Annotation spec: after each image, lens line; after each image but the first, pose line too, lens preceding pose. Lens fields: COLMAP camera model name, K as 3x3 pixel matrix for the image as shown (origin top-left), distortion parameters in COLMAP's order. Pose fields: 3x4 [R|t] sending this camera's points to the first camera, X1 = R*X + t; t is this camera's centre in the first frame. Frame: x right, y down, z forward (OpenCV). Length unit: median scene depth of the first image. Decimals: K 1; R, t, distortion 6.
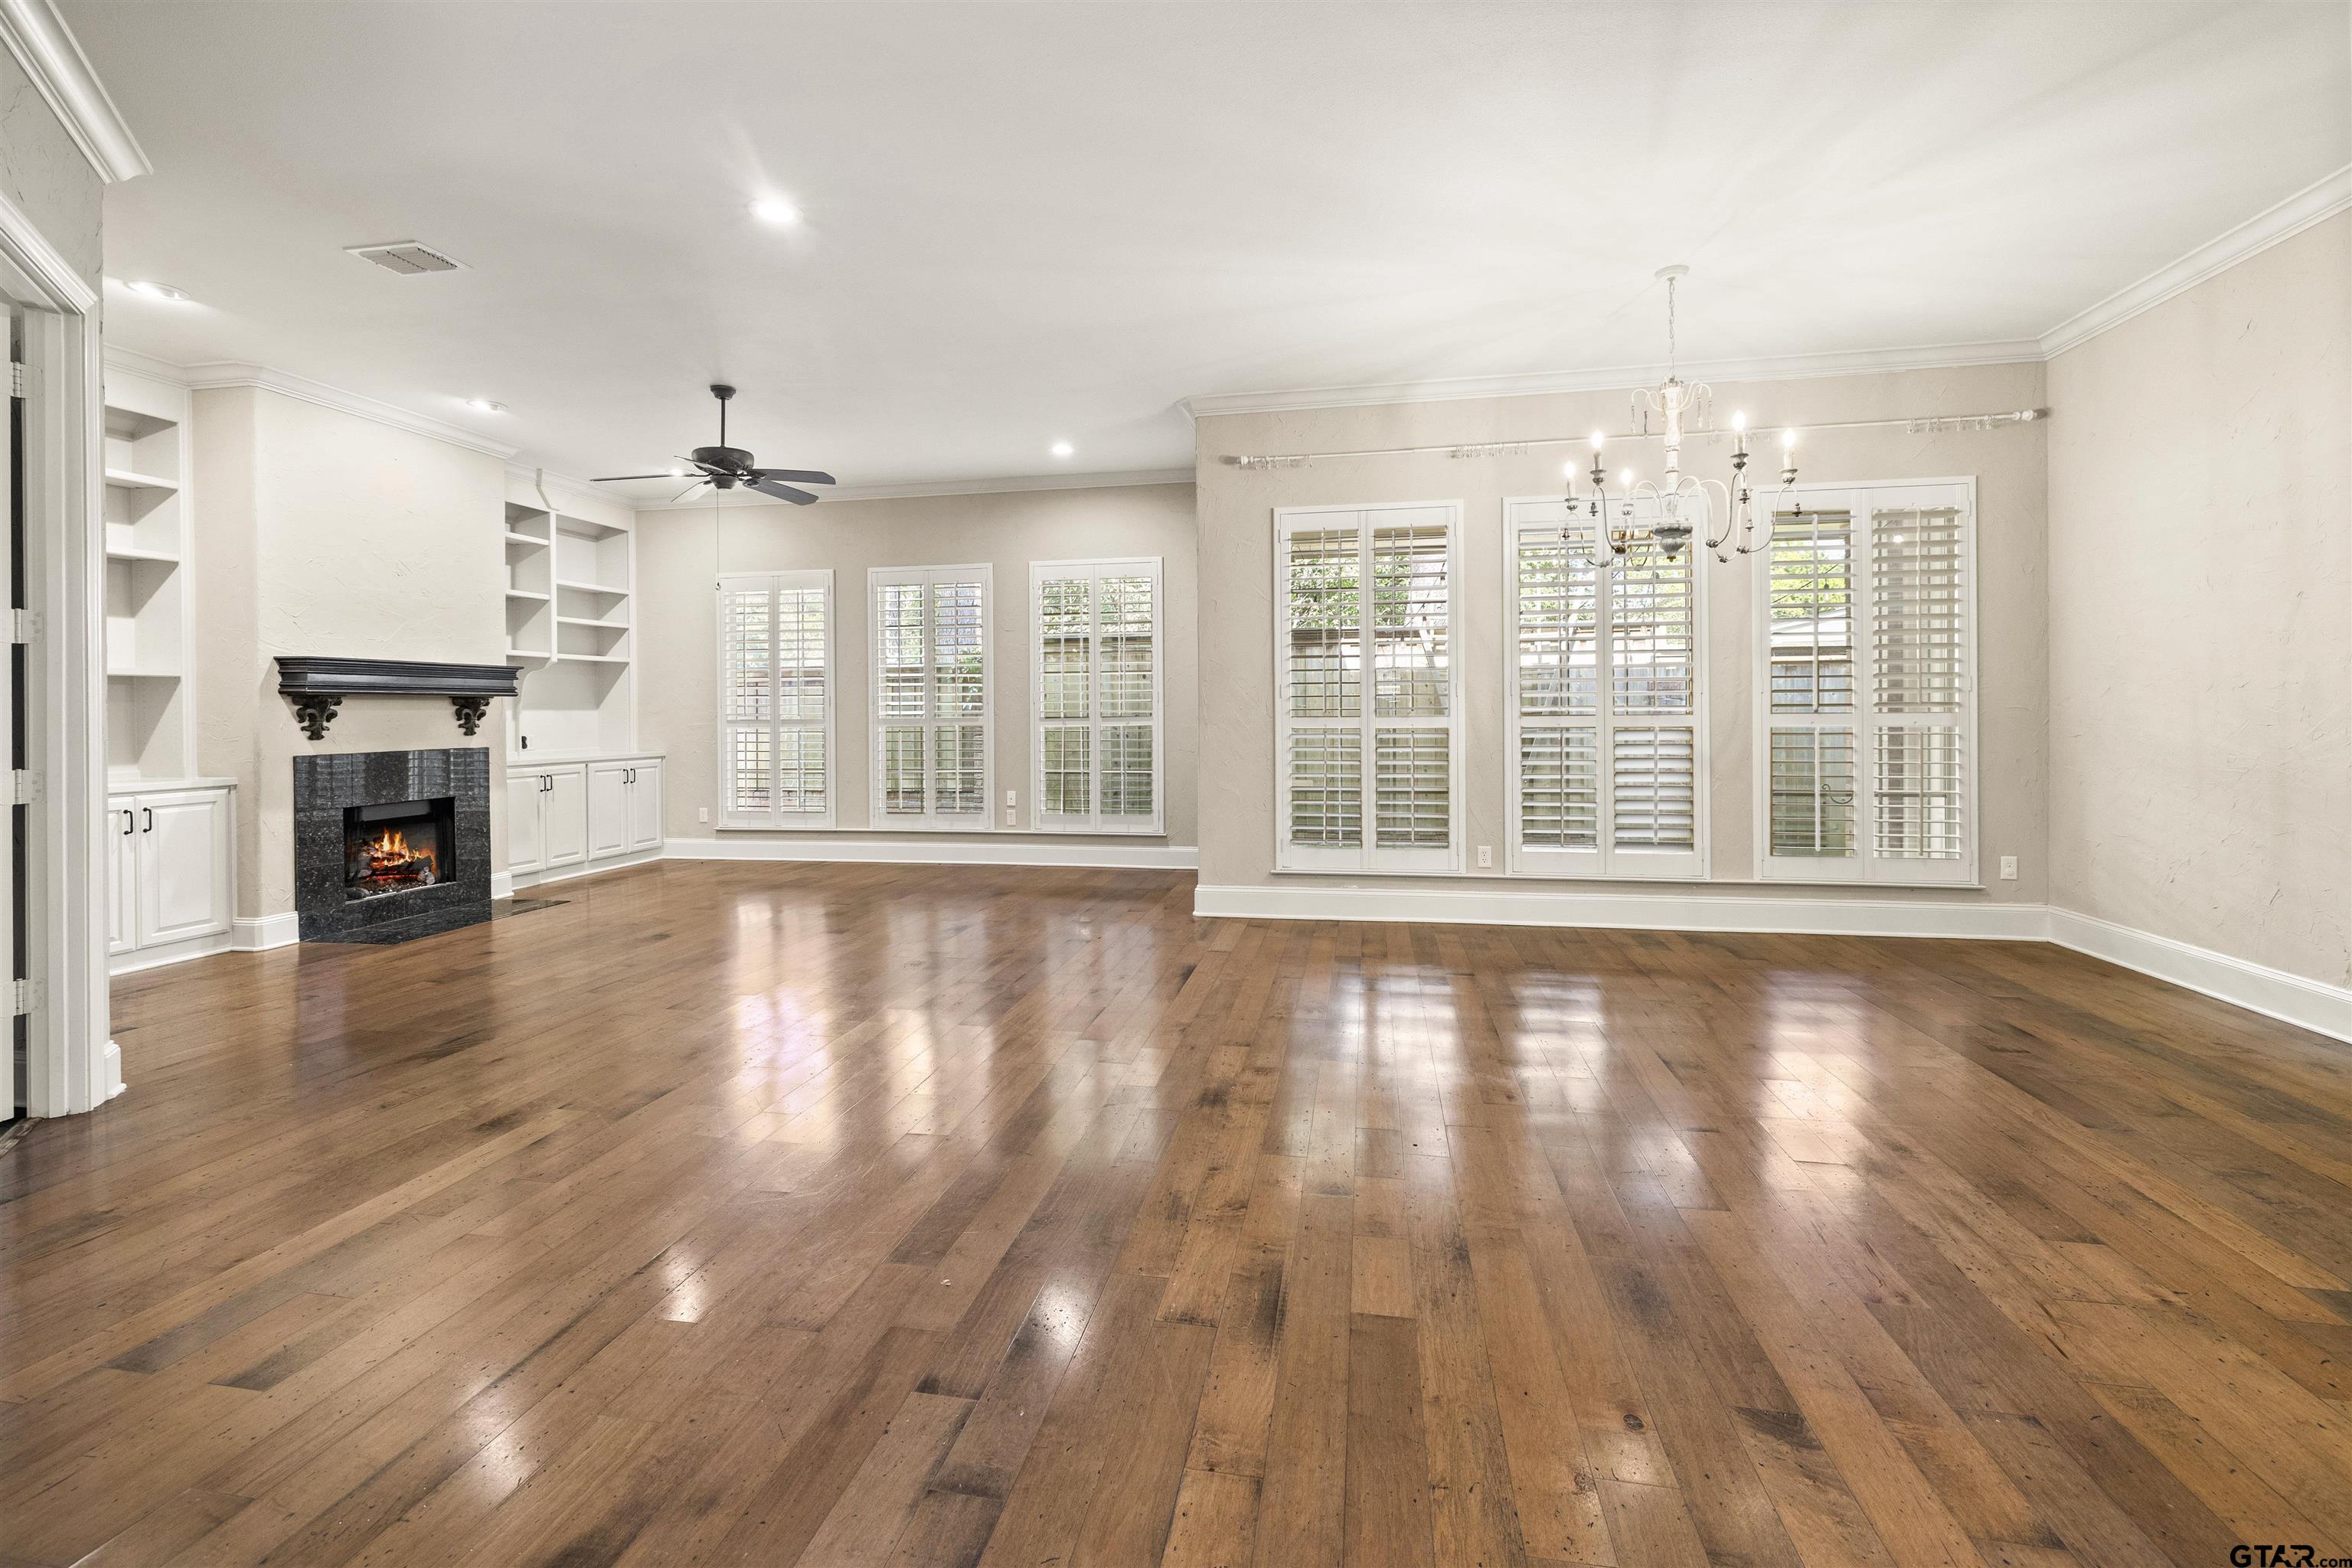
lens RADIAL K [[1003.3, 0, 1184.4], [0, 1003.3, 713.0], [0, 0, 1]] dist [0.002684, -0.000377]
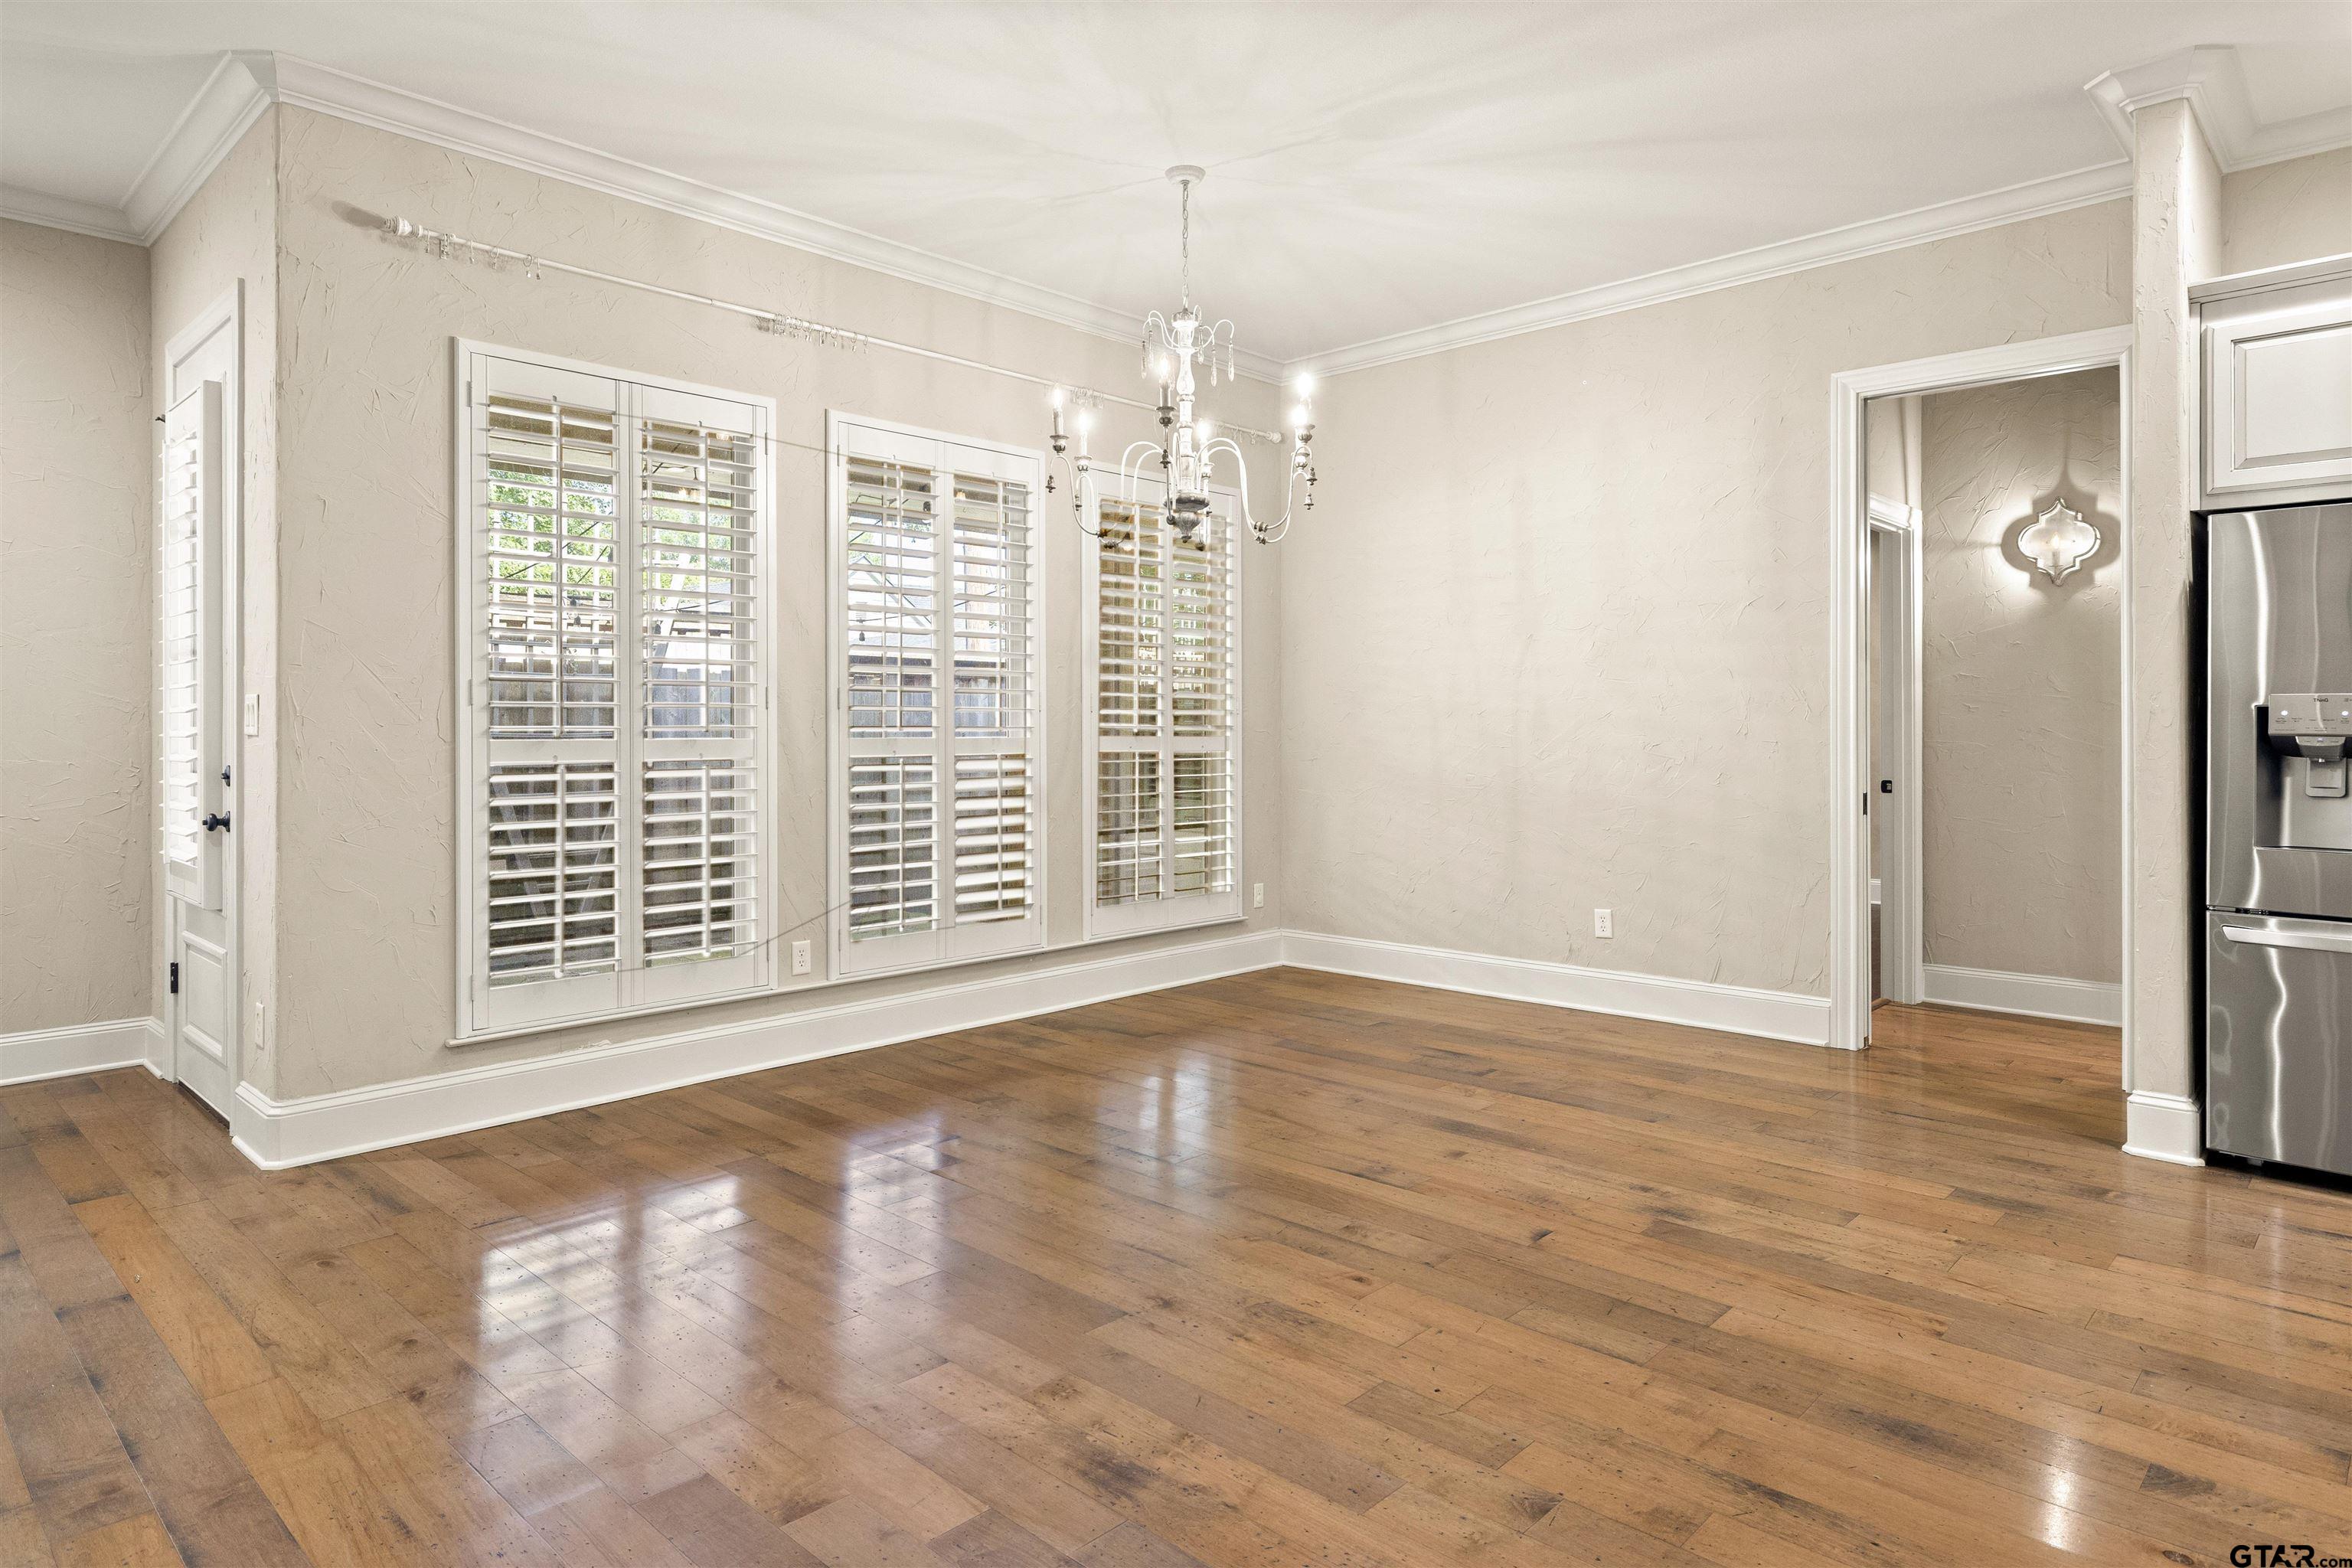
lens RADIAL K [[1349.3, 0, 1169.7], [0, 1349.3, 719.8], [0, 0, 1]] dist [0.001817, 0.003947]
pose [[0.549671, 0.012418, 0.835289, -0.292843], [-0.000279, 0.999892, -0.014681, 0.002811], [-0.835381, 0.007837, 0.549616, 0.317622]]
